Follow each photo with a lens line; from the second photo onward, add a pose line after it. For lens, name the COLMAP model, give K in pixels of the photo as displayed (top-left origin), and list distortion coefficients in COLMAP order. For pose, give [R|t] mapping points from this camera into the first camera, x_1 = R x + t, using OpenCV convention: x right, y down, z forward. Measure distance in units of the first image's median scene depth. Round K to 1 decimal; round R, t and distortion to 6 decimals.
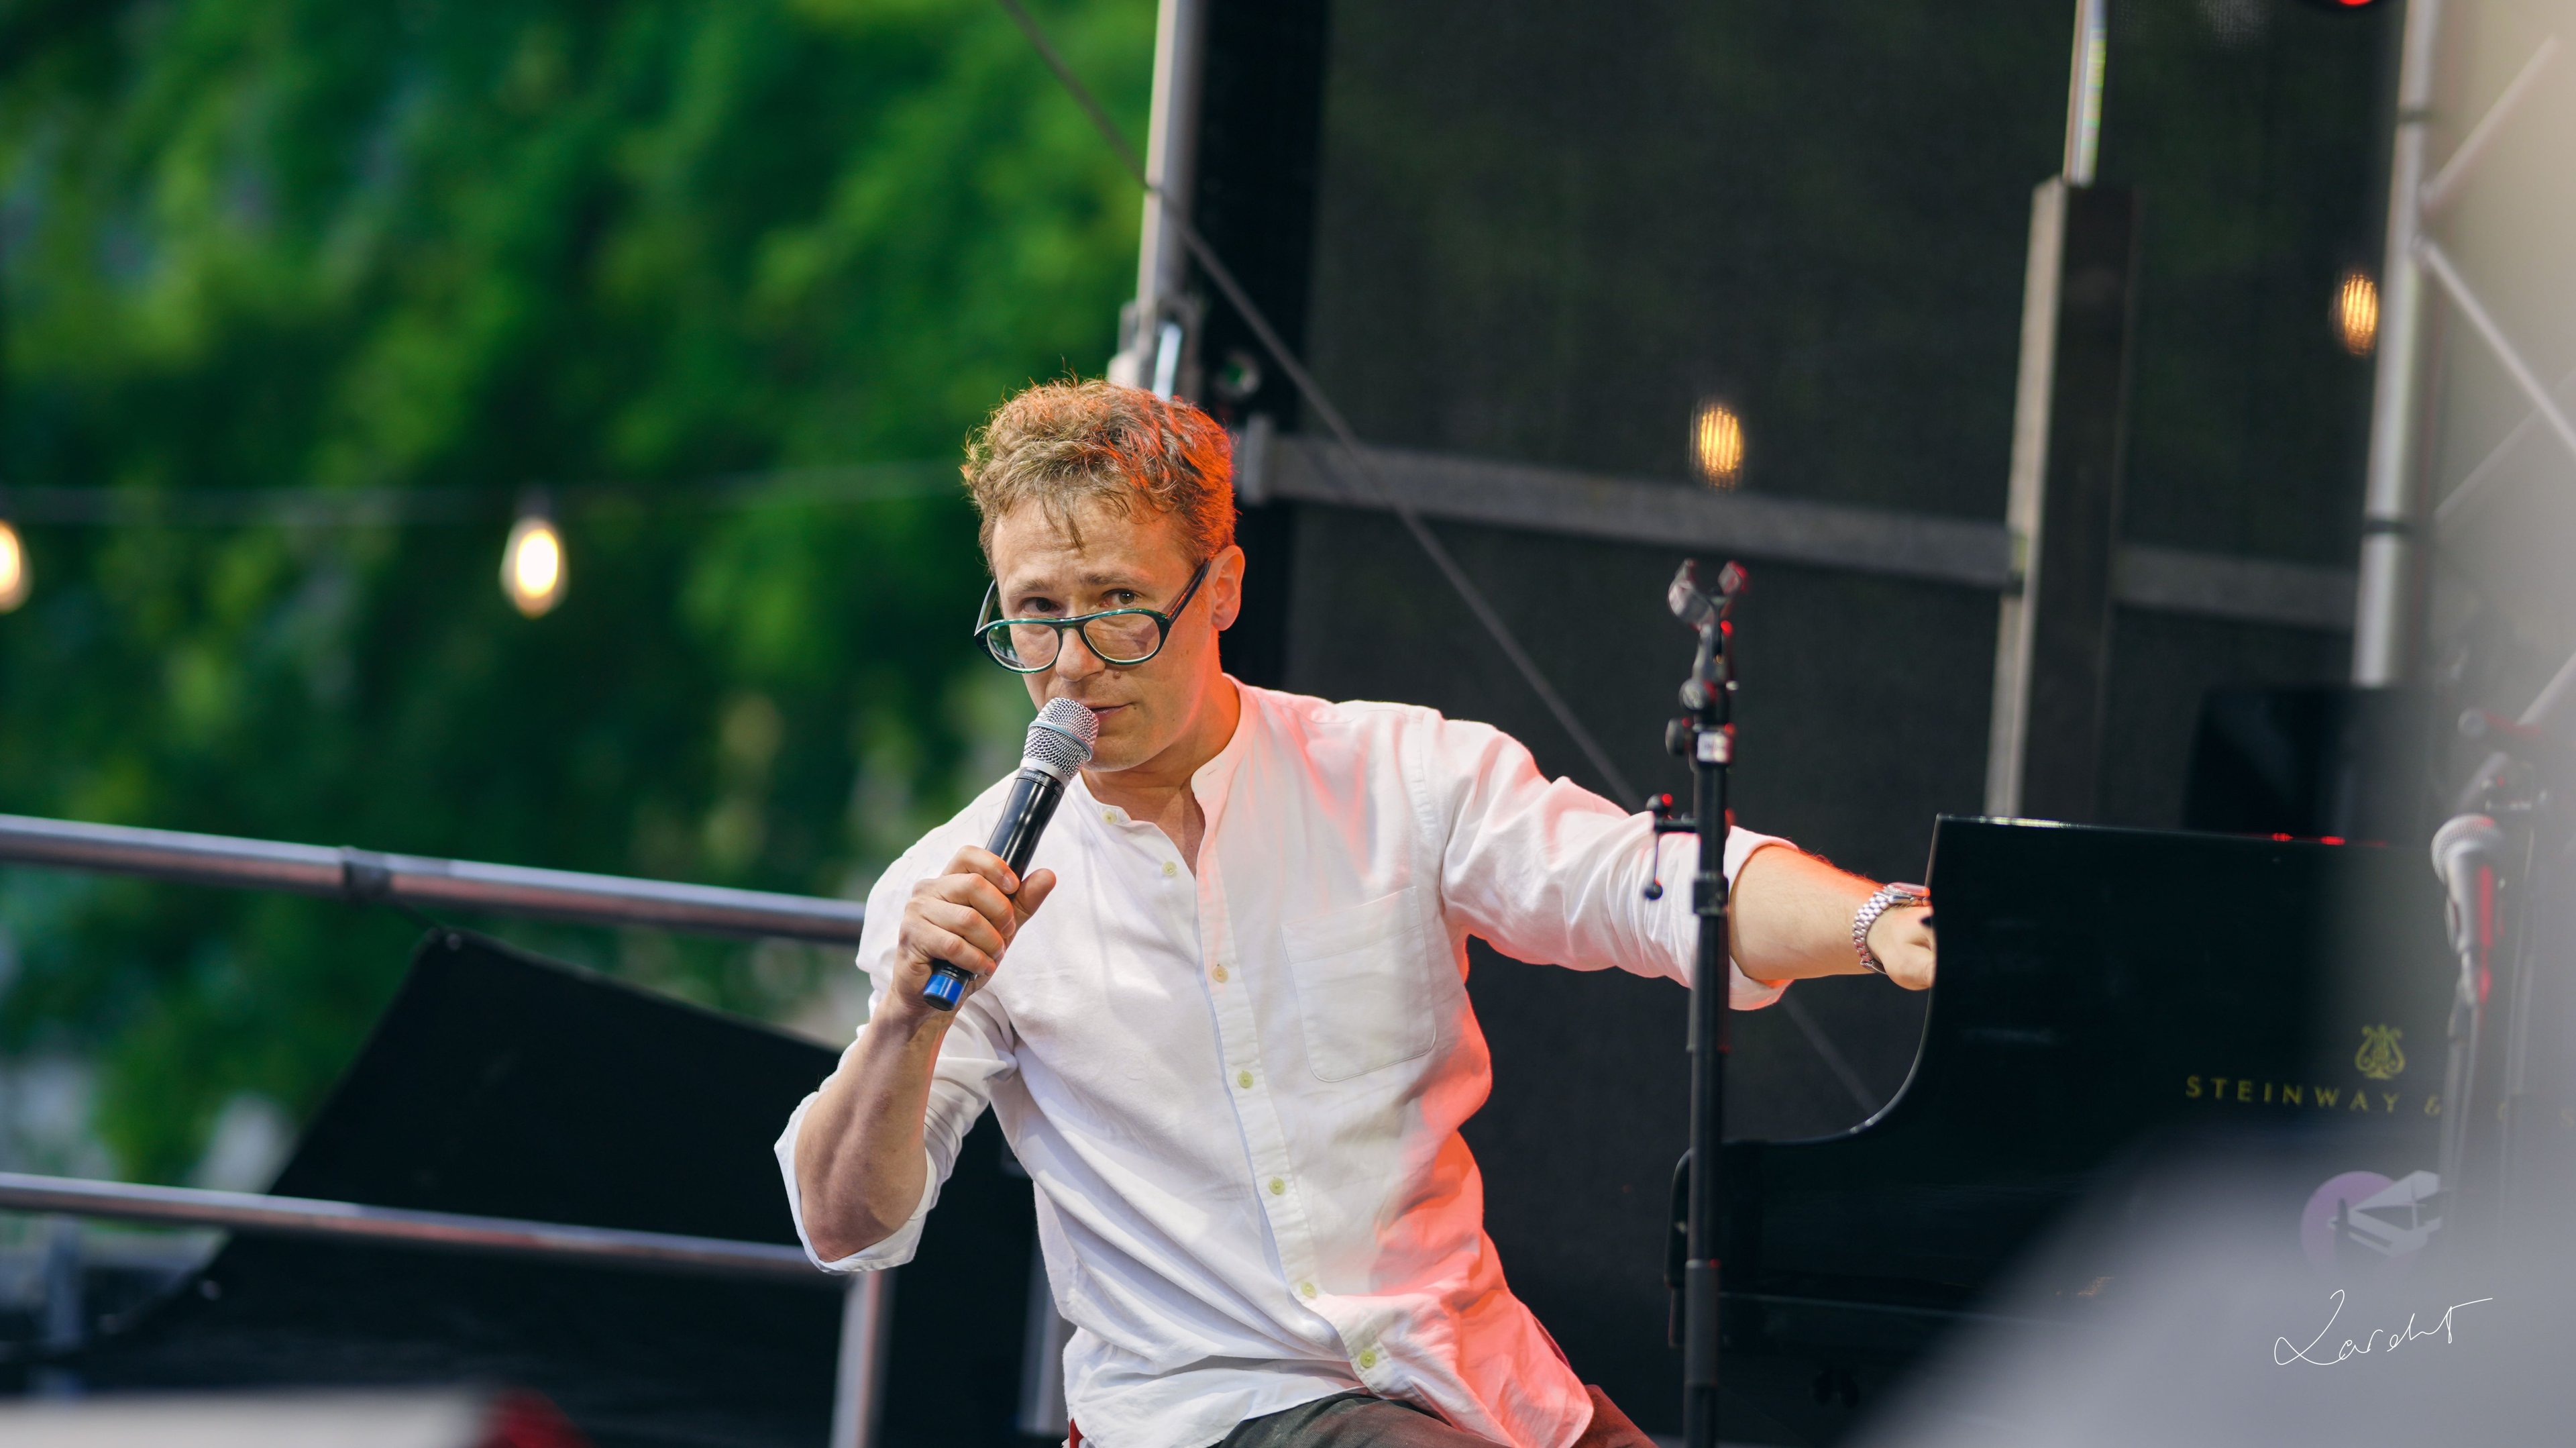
lens RADIAL K [[9647.8, 0, 1288.0], [0, 9647.8, 724.0], [0, 0, 1]] dist [0.737980, 1.456156]
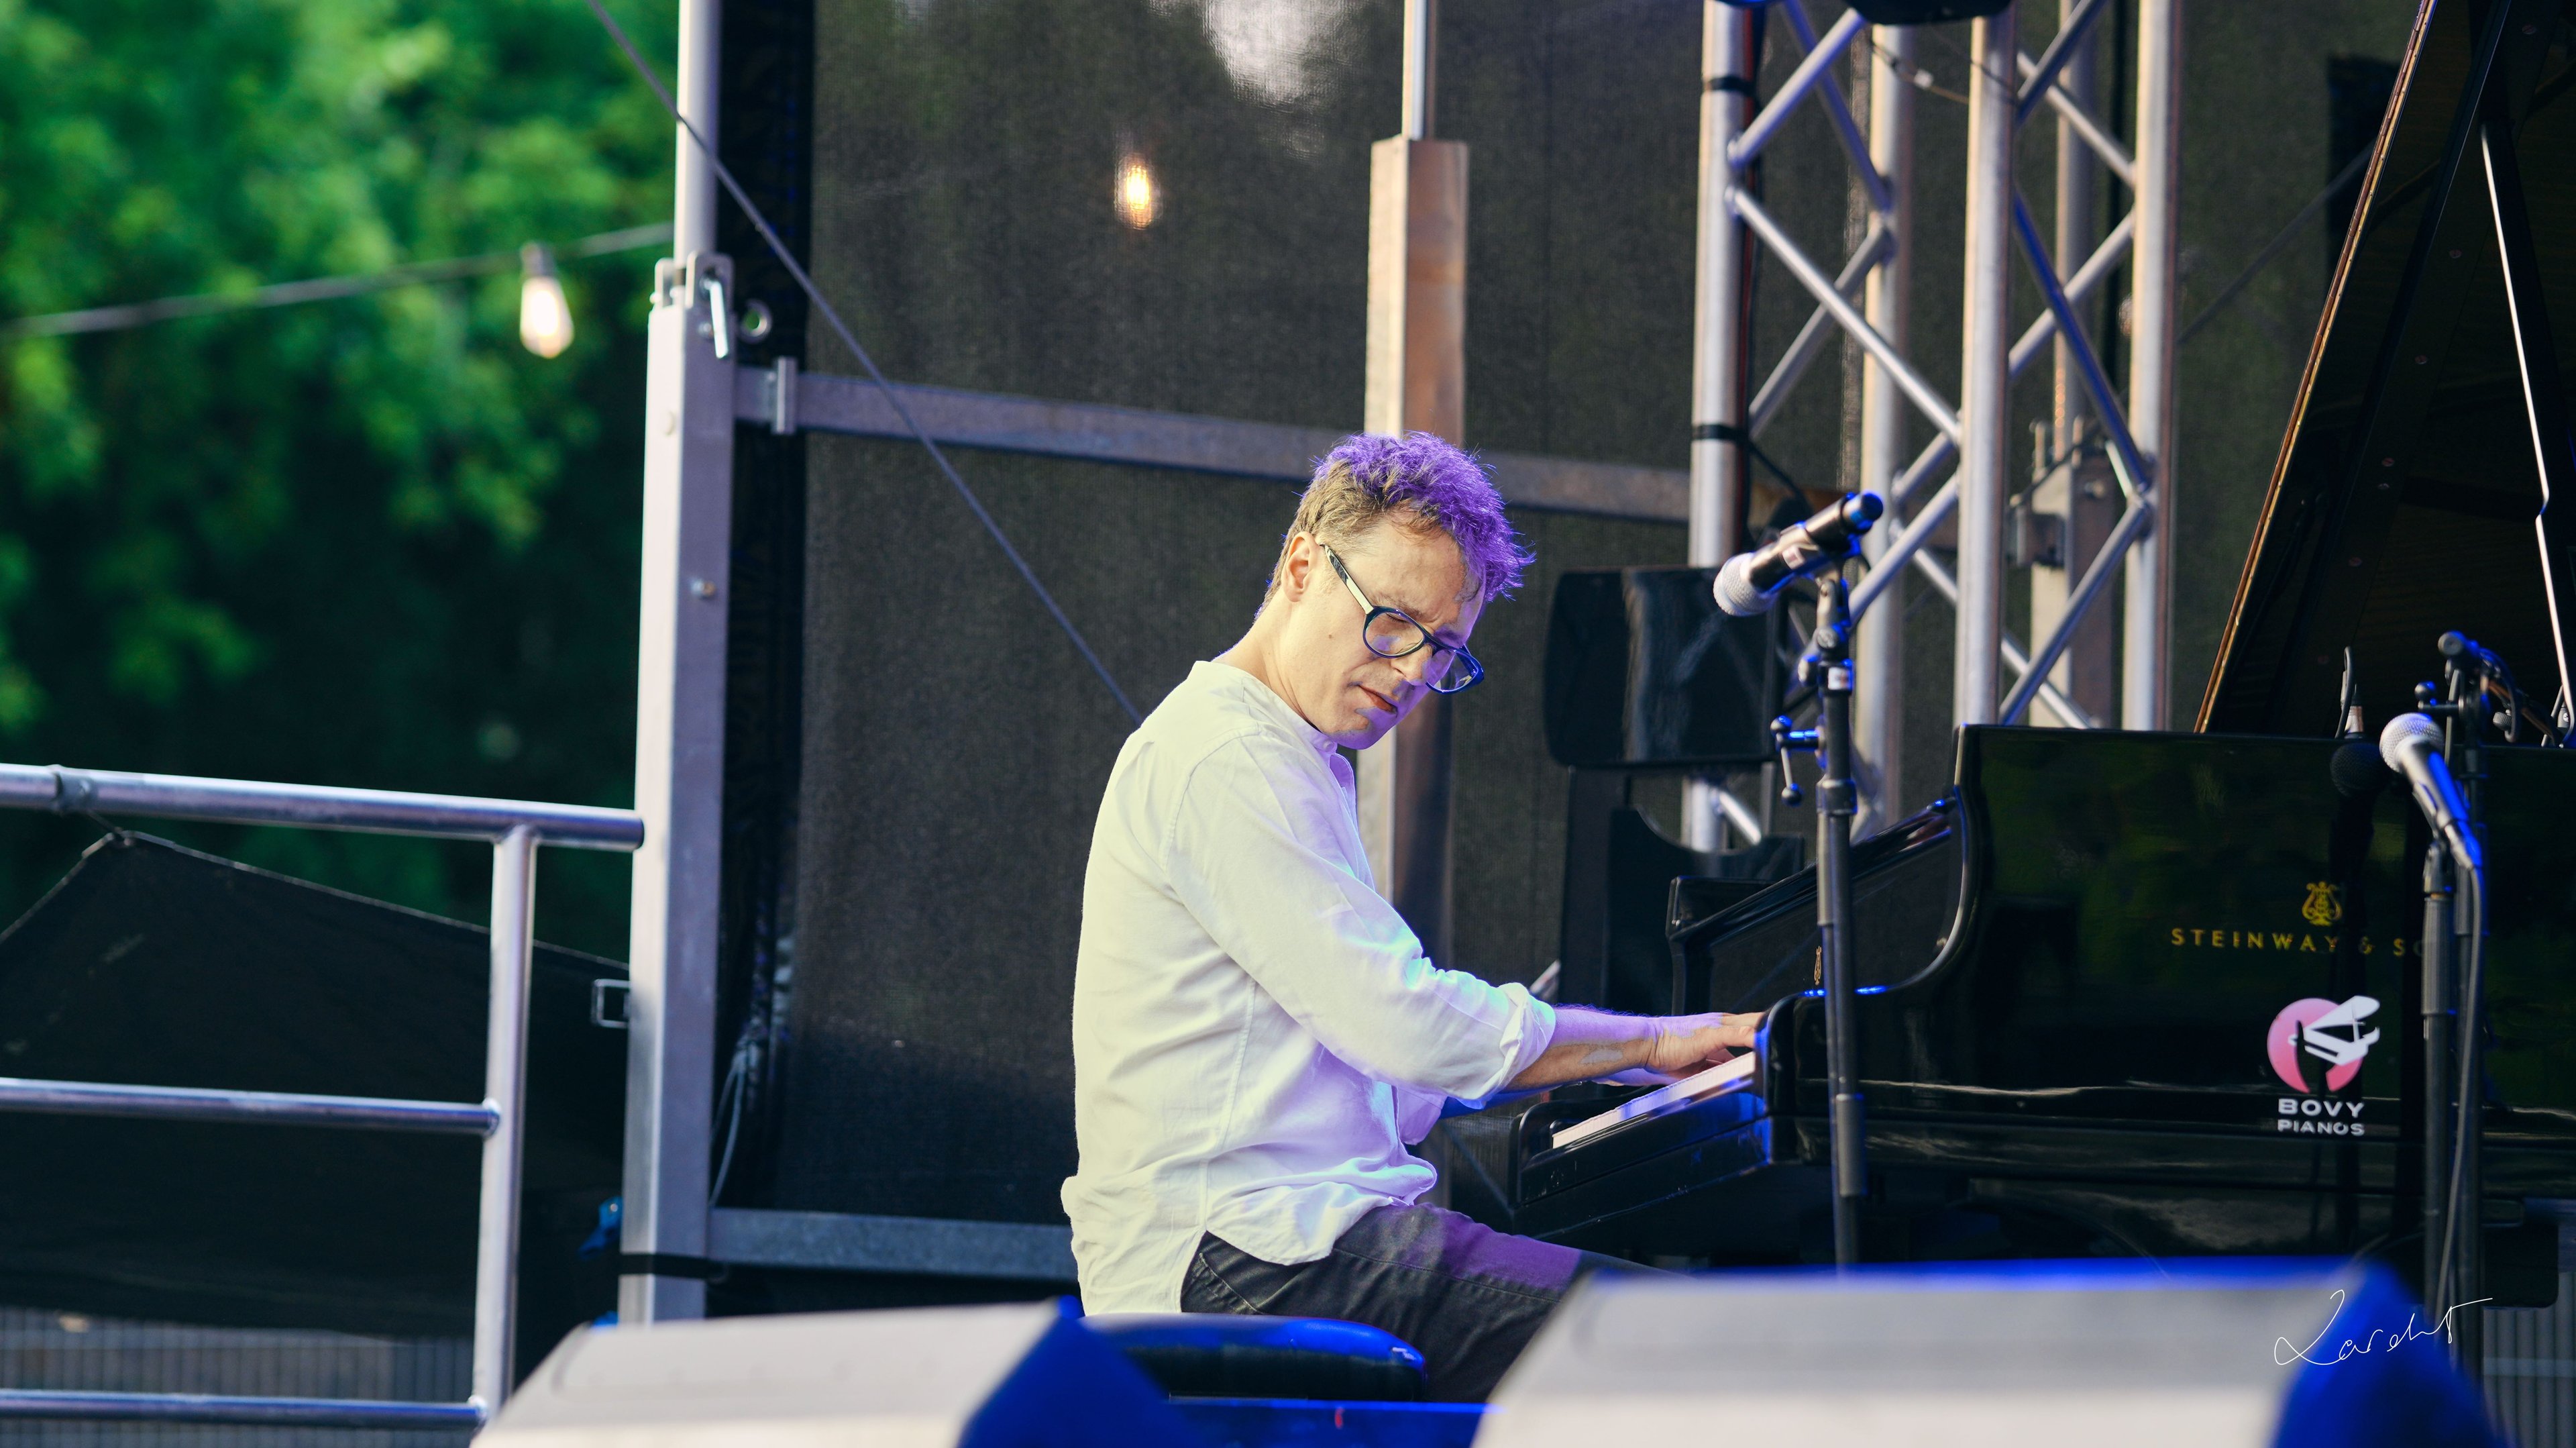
lens RADIAL K [[9647.8, 0, 1288.0], [0, 9647.8, 724.0], [0, 0, 1]] dist [0.737980, 1.456156]
pose [[0.966178, -0.032464, 0.255823, -0.335021], [0.025439, 0.999204, 0.030721, -0.031105], [-0.256617, -0.023174, 0.966235, -0.173898]]
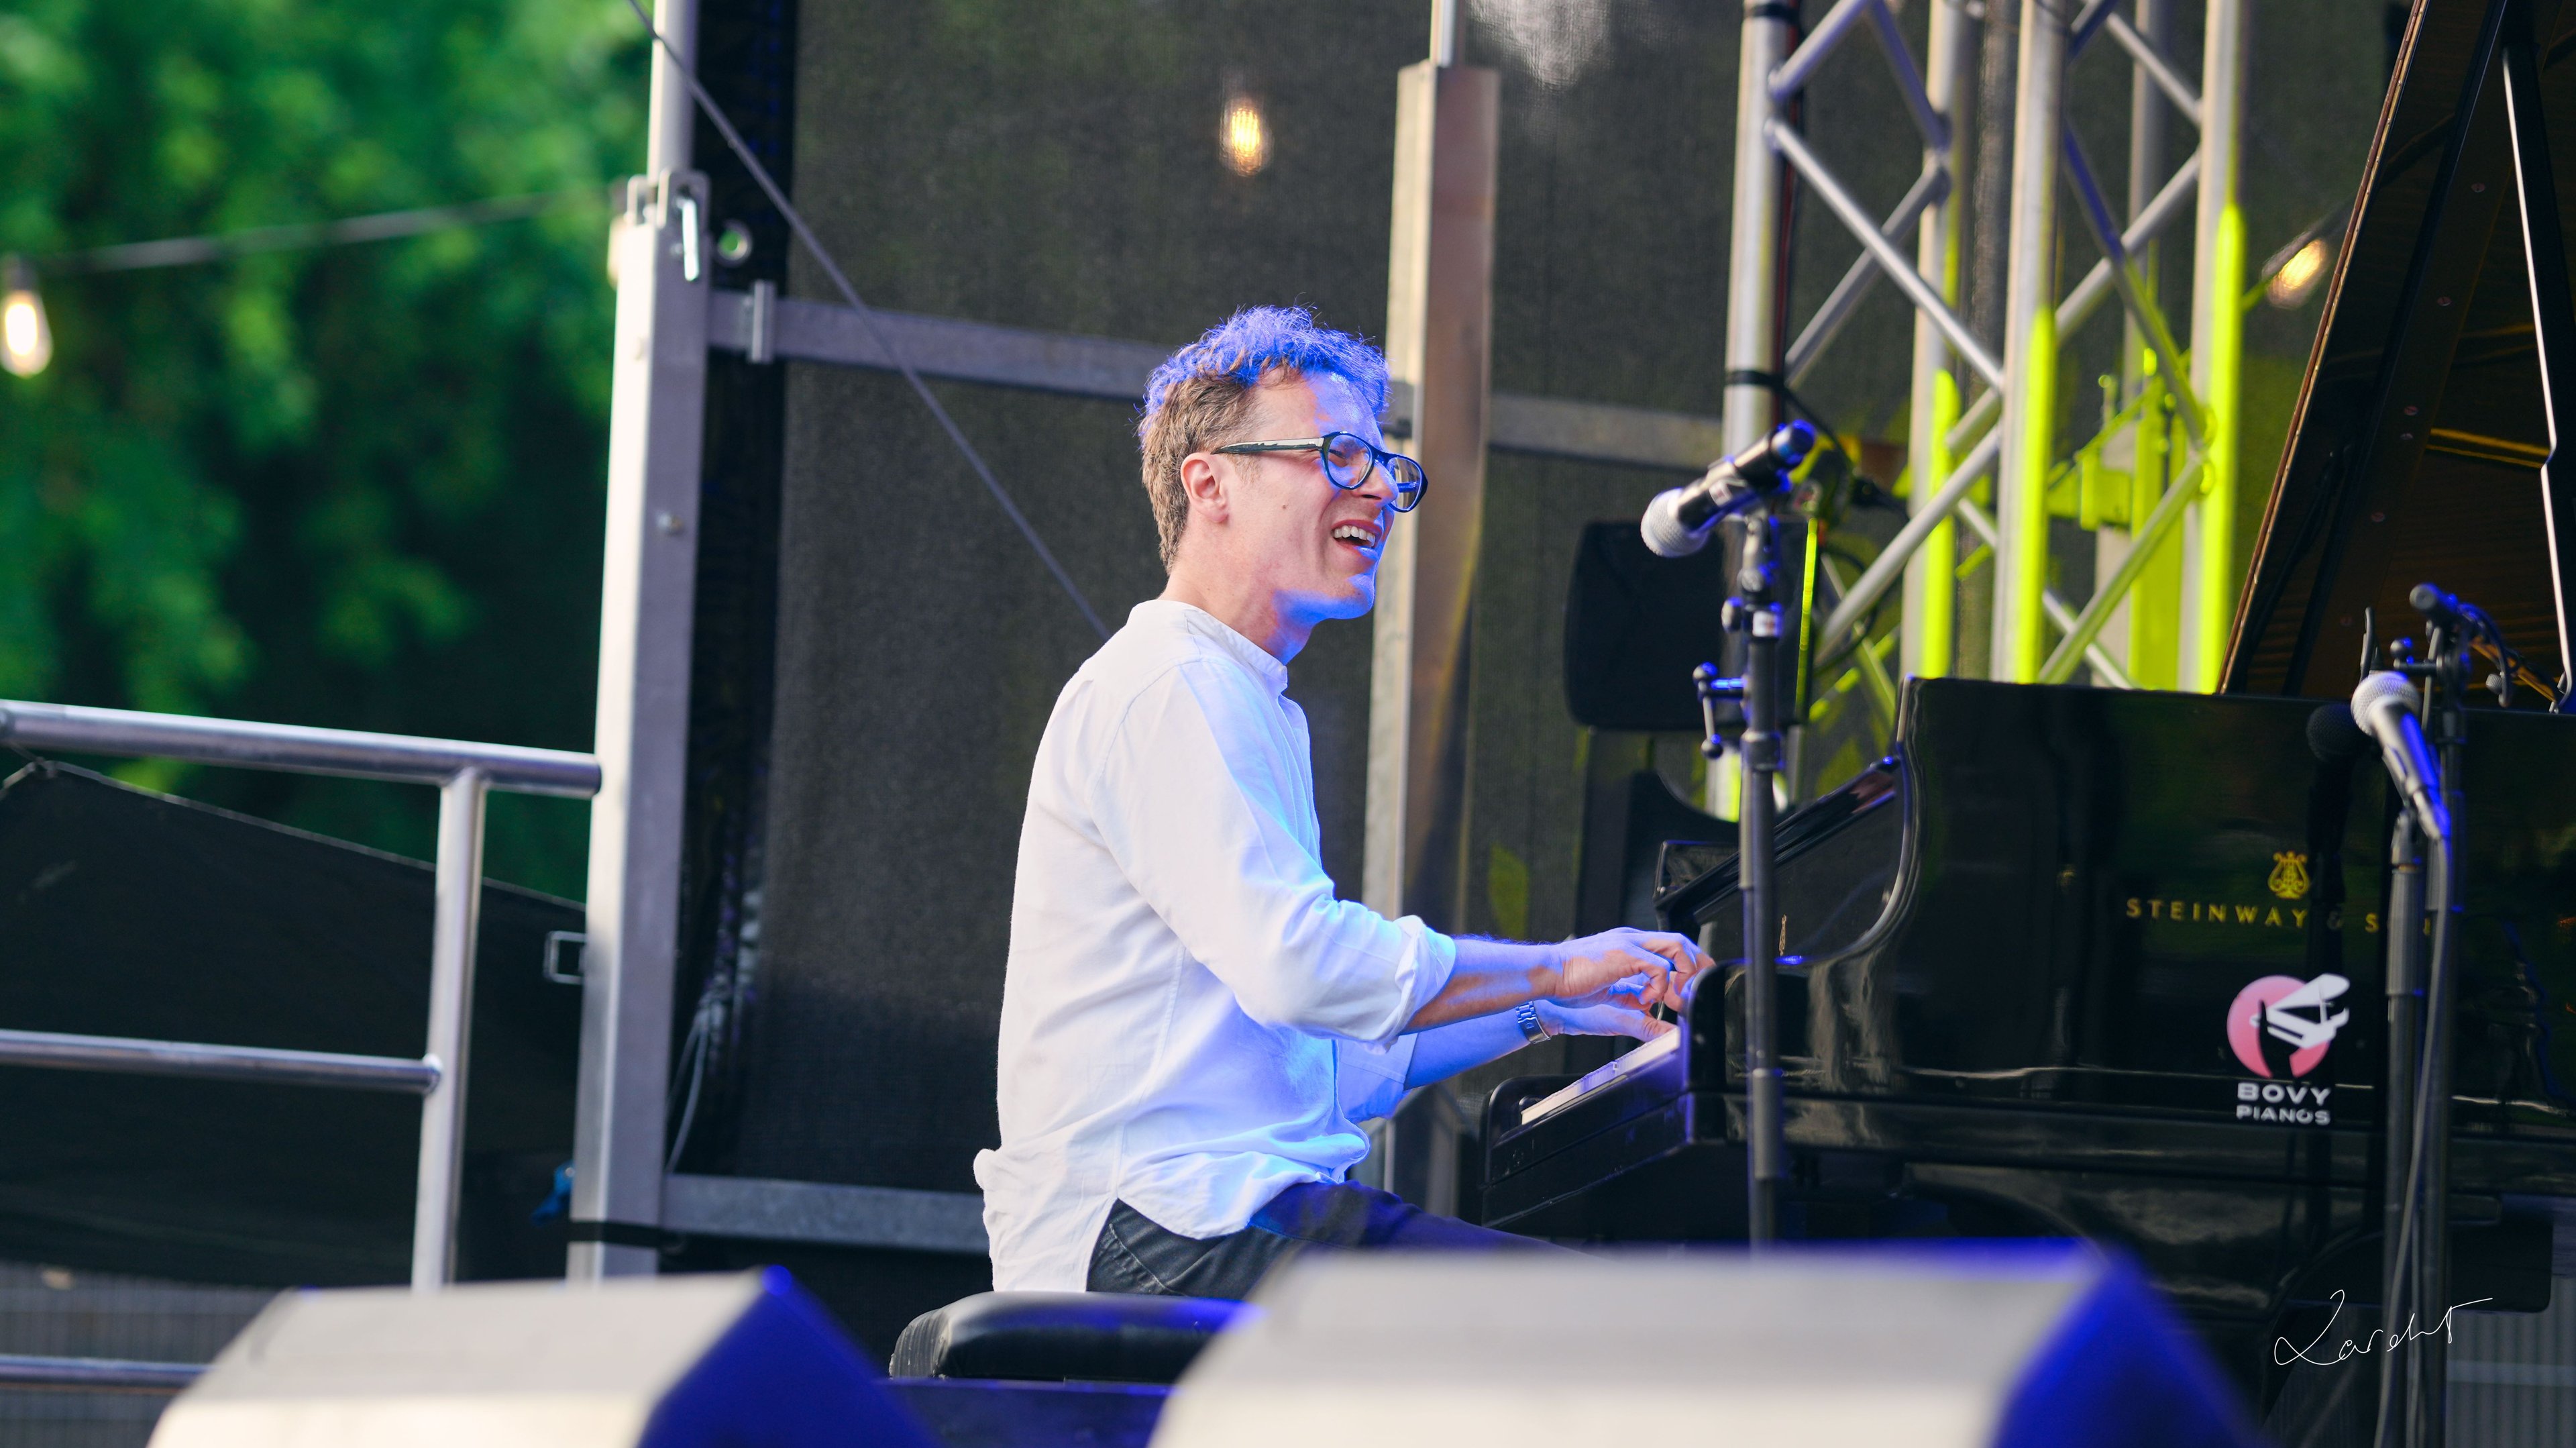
lens RADIAL K [[9647.8, 0, 1288.0], [0, 9647.8, 724.0], [0, 0, 1]] dist [0.737980, 1.456156]
pose [[0.974614, -0.016053, 0.223315, -0.264793], [0.009332, 0.999472, 0.031122, -0.021780], [-0.223696, -0.028248, 0.974249, -0.109071]]
